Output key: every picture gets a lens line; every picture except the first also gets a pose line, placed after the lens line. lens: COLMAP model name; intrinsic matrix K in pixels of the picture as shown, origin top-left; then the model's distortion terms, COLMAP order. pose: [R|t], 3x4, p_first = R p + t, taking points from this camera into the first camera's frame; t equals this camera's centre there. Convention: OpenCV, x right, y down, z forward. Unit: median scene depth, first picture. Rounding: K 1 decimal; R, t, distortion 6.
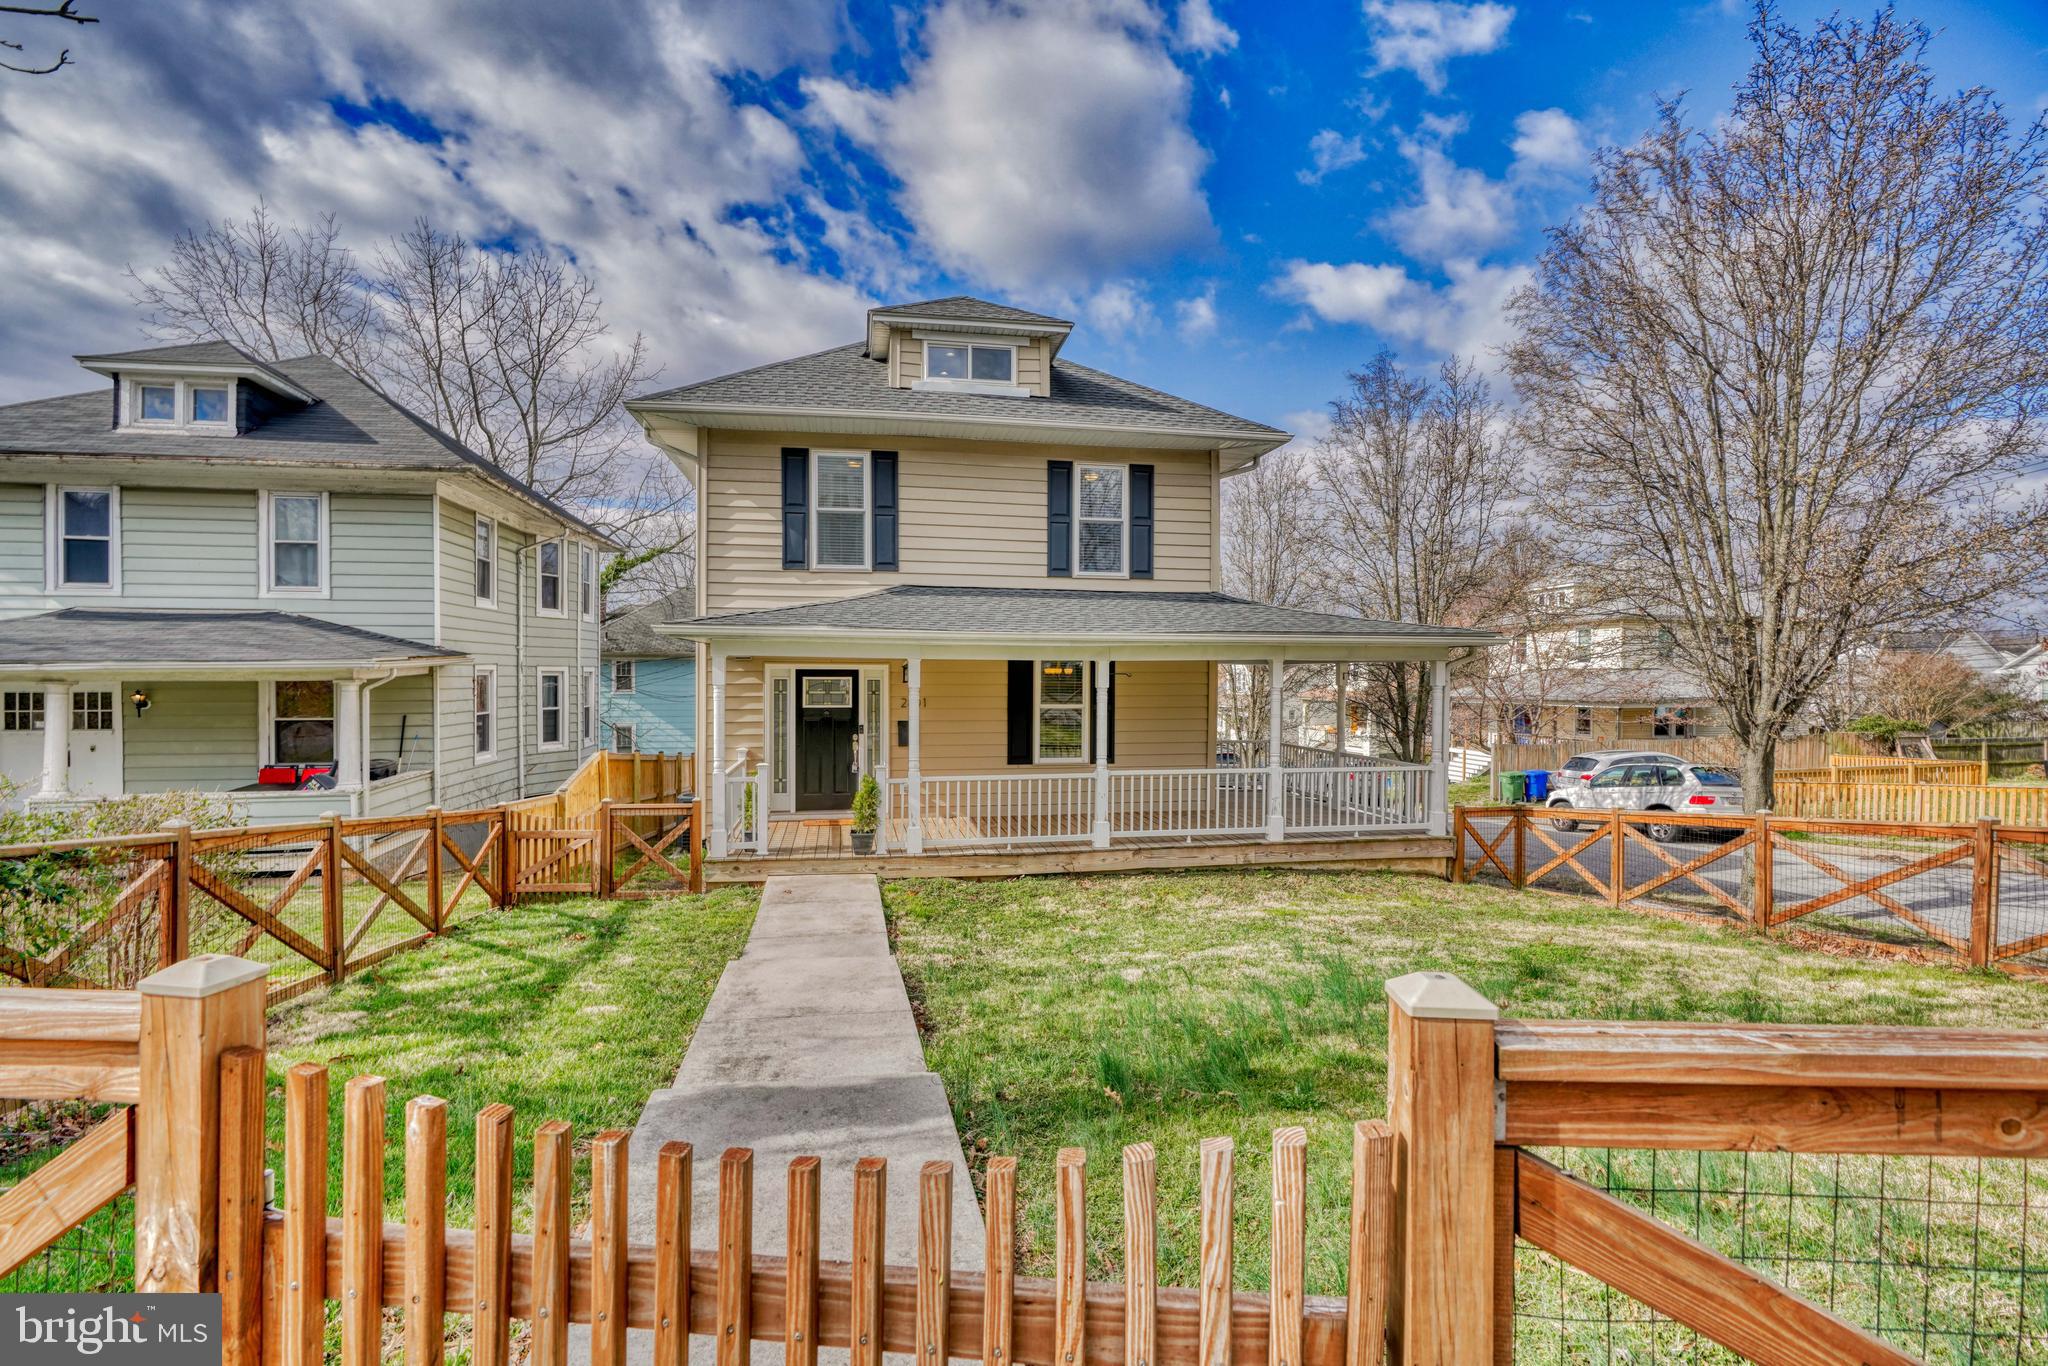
lens RADIAL K [[926.3, 0, 1018.9], [0, 926.3, 686.6], [0, 0, 1]] dist [-0.011270, 0.003743]
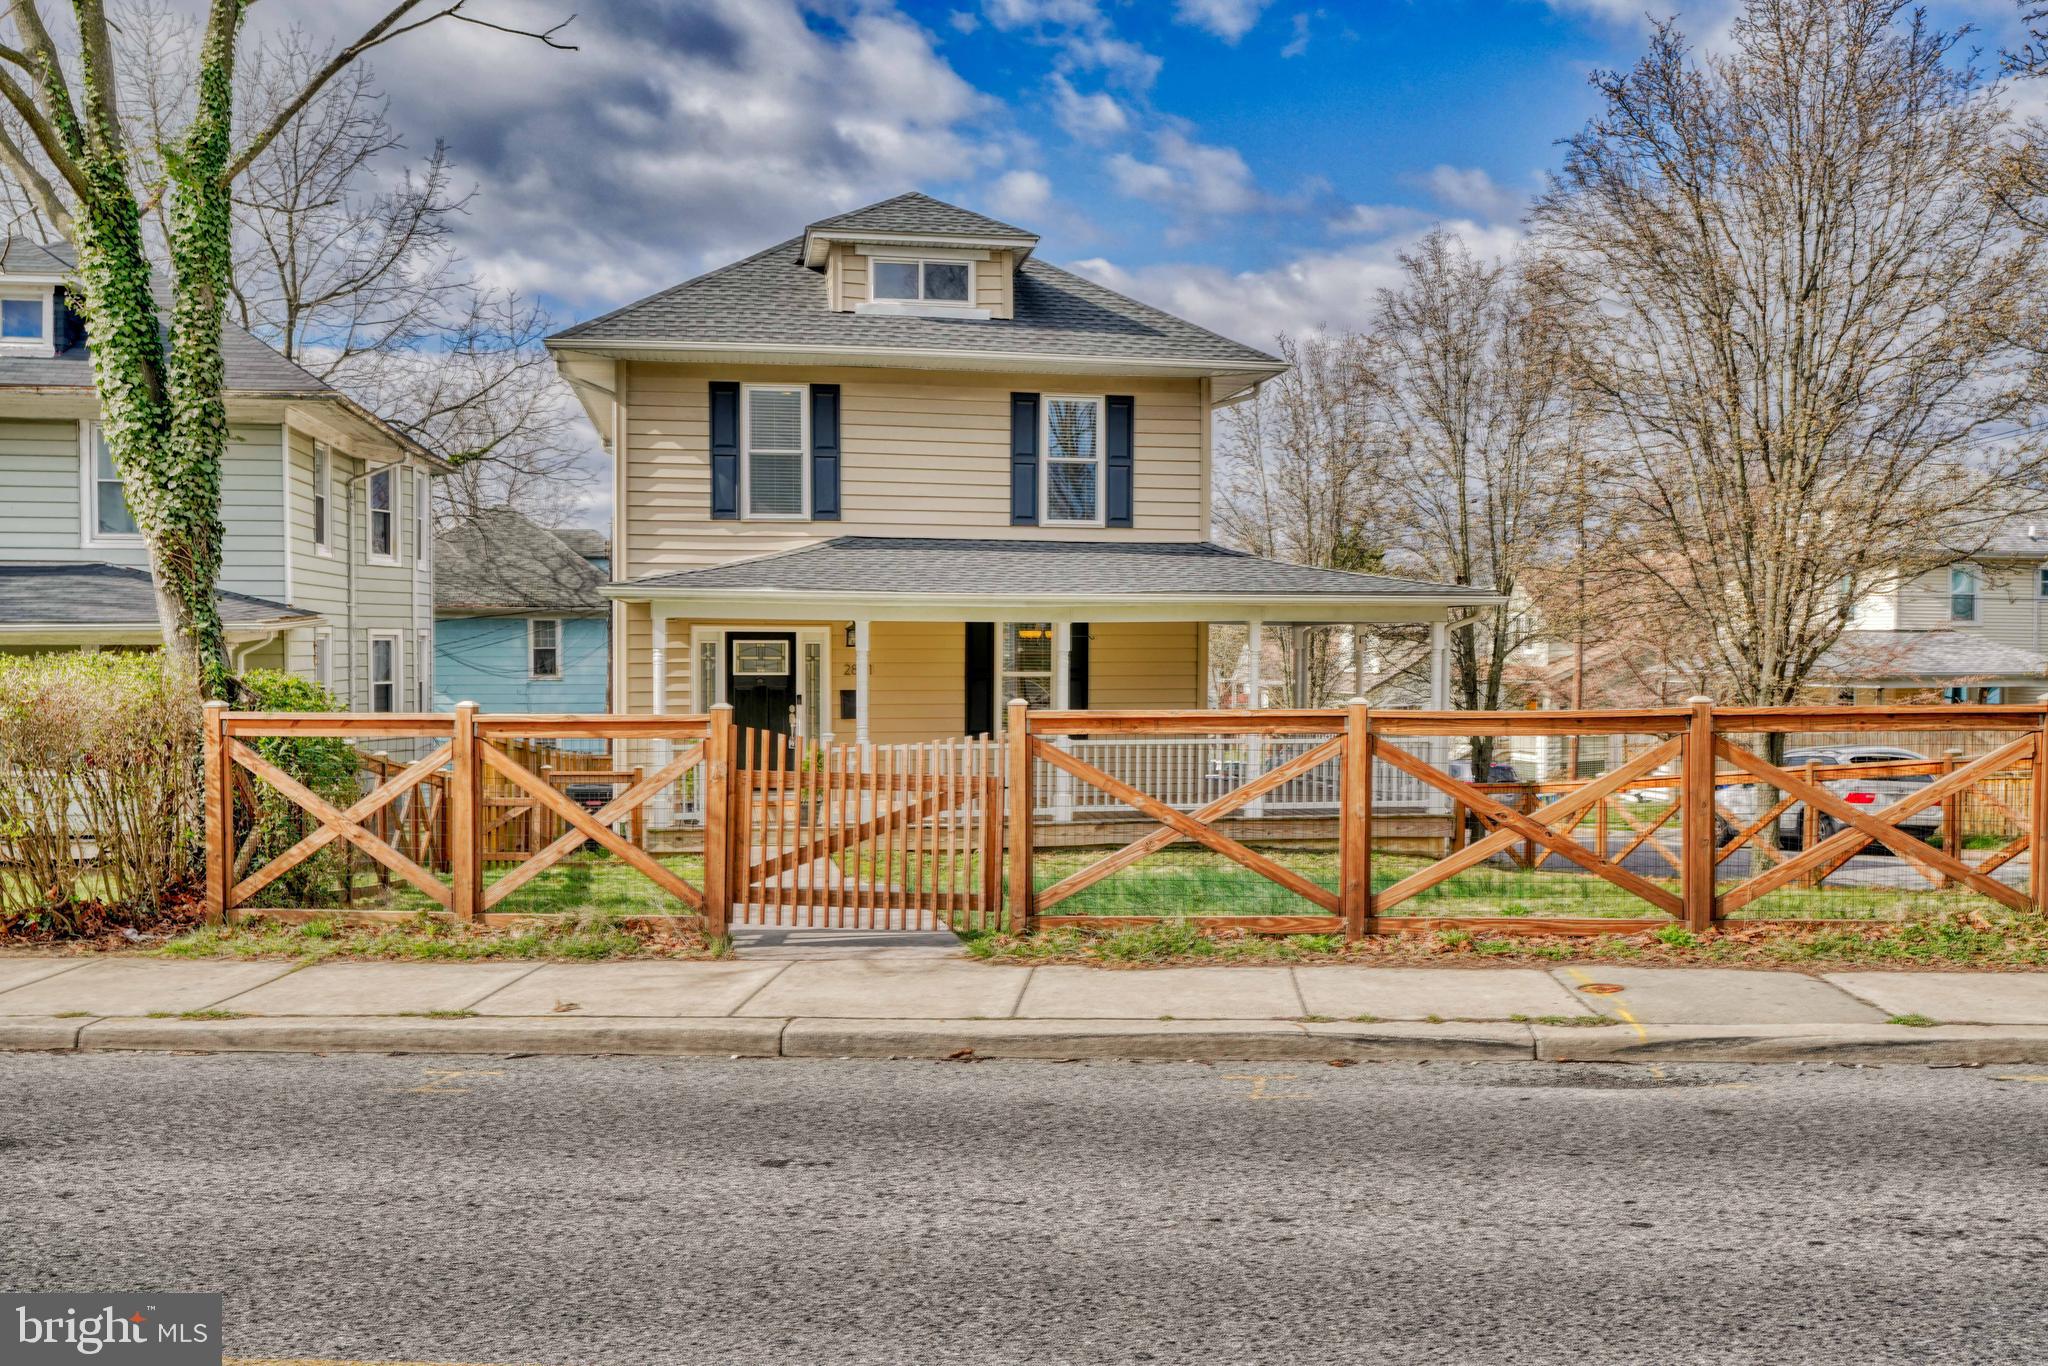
lens RADIAL K [[1654.1, 0, 1020.5], [0, 1654.1, 688.7], [0, 0, 1]] dist [0.031574, -0.001906]
pose [[0.999996, -0.001085, 0.002584, 0.036597], [0.001047, 0.999888, 0.014933, 0.012077], [-0.002600, -0.014930, 0.999885, -0.577494]]
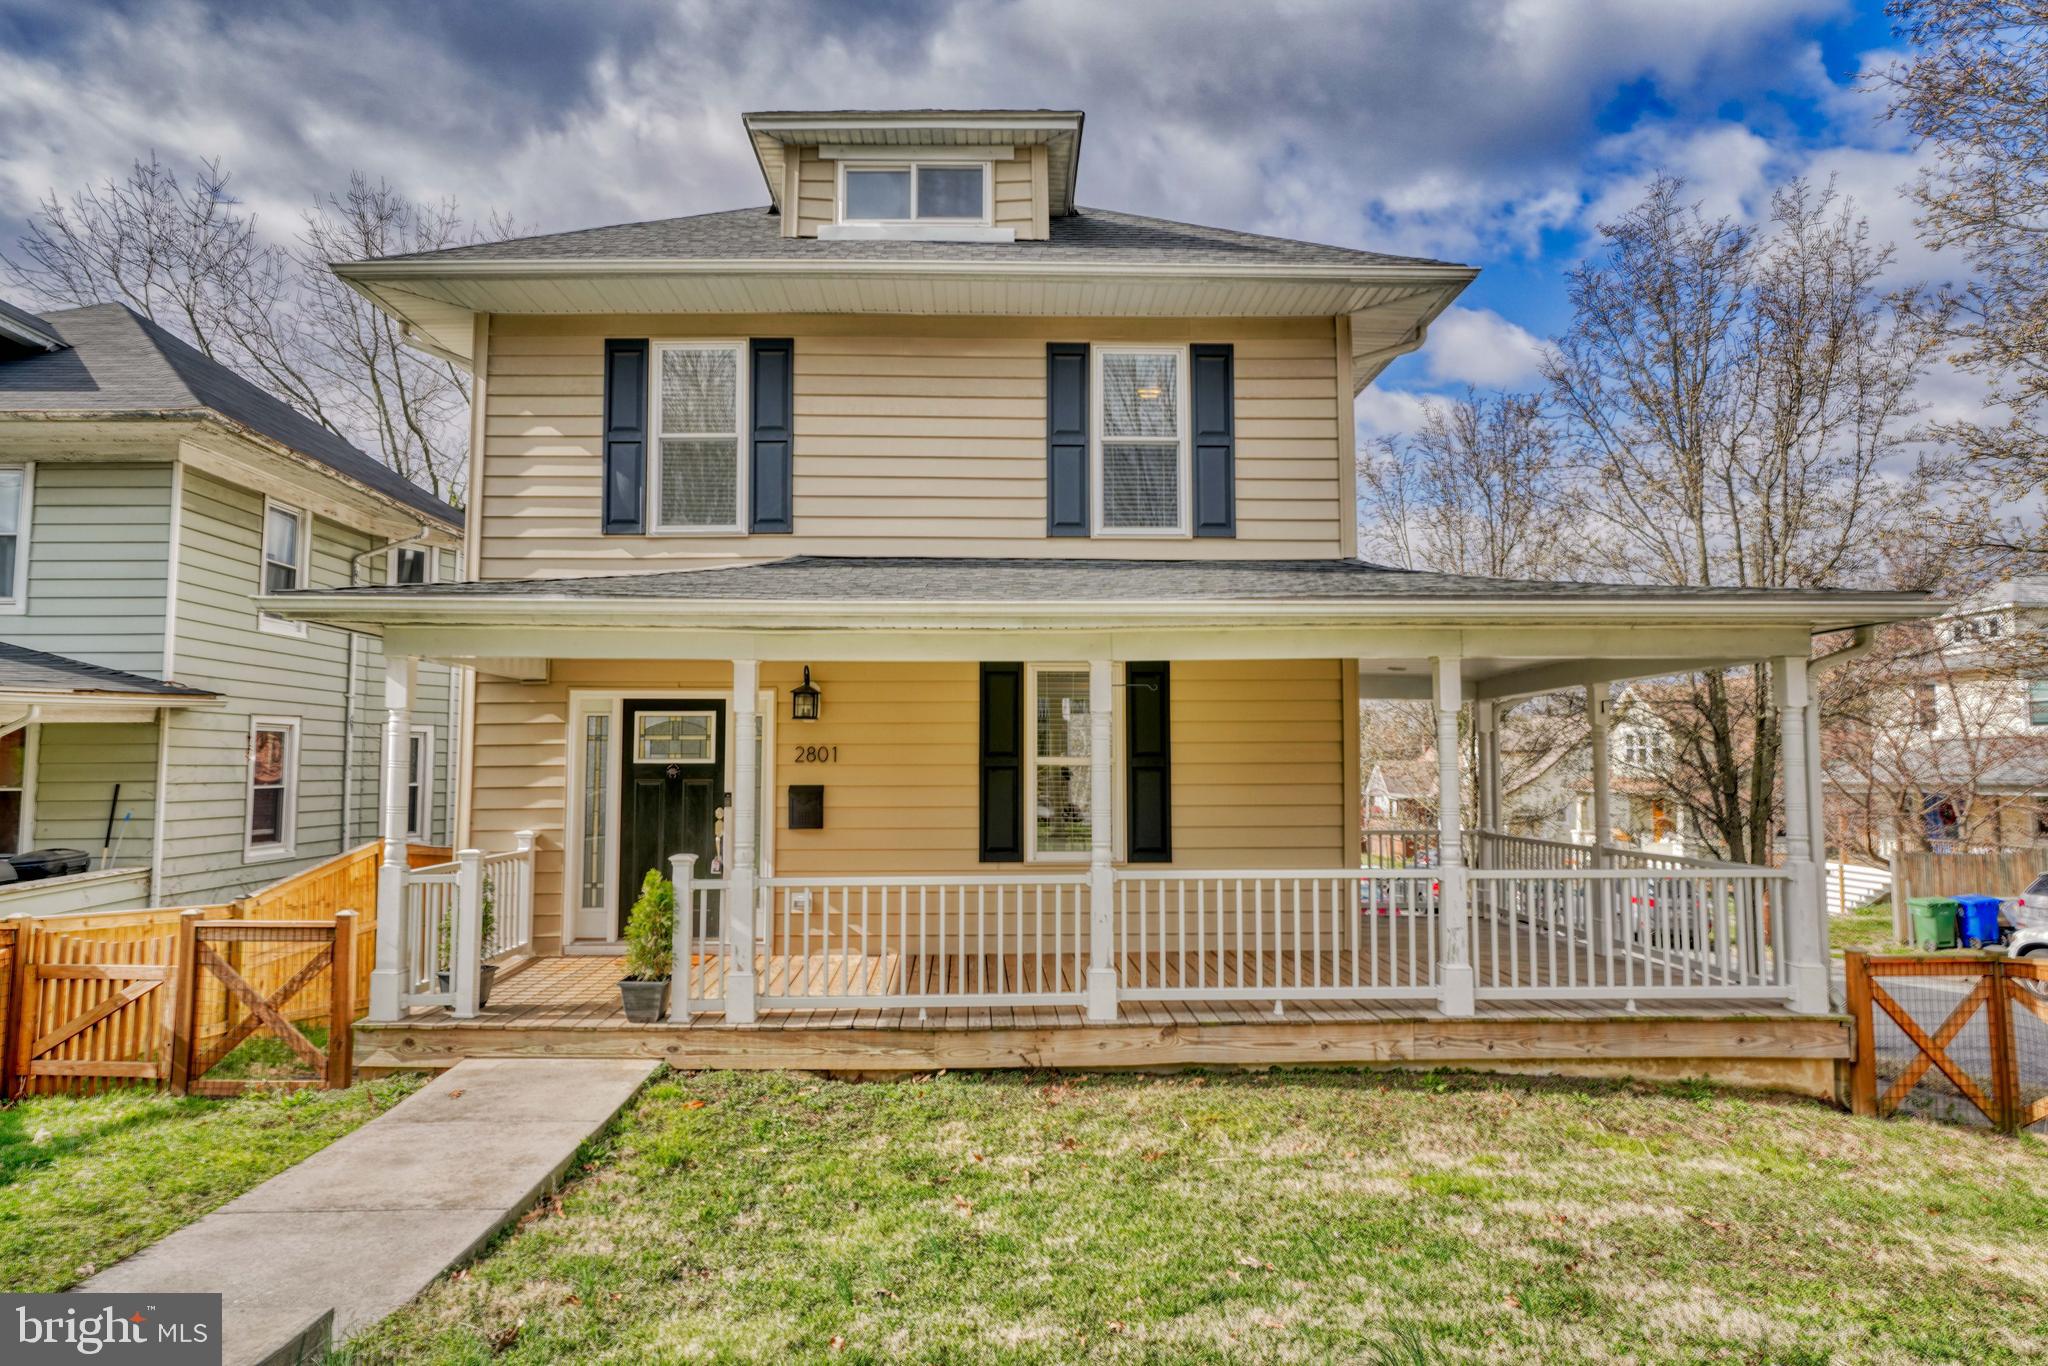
lens RADIAL K [[1171.6, 0, 1009.5], [0, 1171.6, 685.6], [0, 0, 1]] dist [-0.001955, 0.001479]
pose [[0.987041, -0.016594, -0.159610, 0.126222], [0.003122, 0.996437, -0.084284, 0.036529], [0.160440, 0.082694, 0.983575, 0.285538]]
